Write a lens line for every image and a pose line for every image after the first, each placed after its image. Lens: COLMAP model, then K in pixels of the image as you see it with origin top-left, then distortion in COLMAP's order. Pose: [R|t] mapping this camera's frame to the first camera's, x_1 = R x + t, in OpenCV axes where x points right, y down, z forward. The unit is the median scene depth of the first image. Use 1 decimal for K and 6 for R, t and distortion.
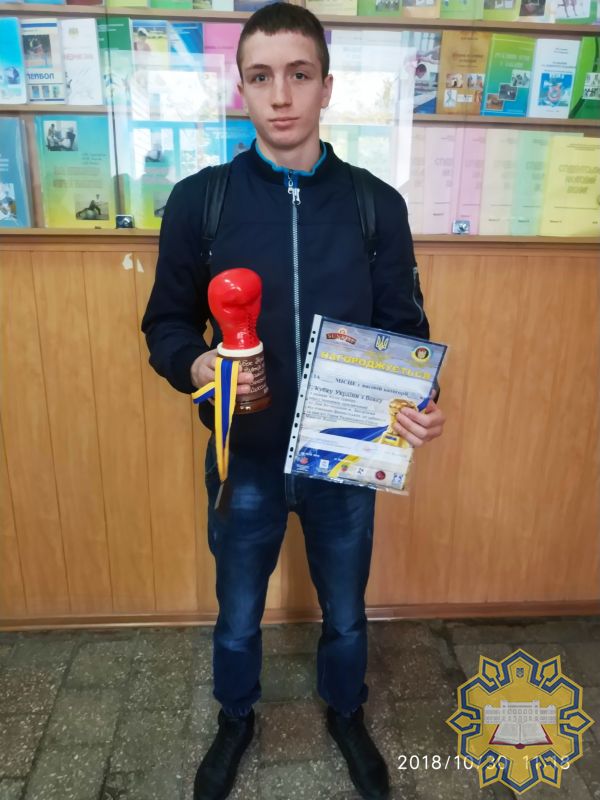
lens RADIAL K [[643.0, 0, 300.0], [0, 643.0, 400.0], [0, 0, 1]] dist [-0.012692, 0.004514]
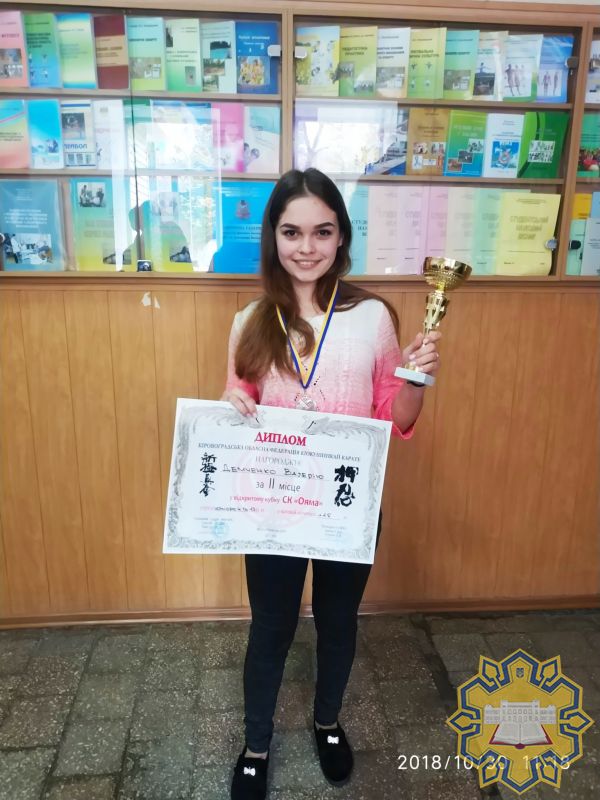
lens RADIAL K [[629.0, 0, 300.0], [0, 629.0, 400.0], [0, 0, 1]] dist [-0.000778, 0.006001]
pose [[0.999877, -0.008003, 0.013497, -0.004018], [0.008697, 0.998602, -0.052138, 0.031804], [-0.013061, 0.052249, 0.998549, -0.146103]]
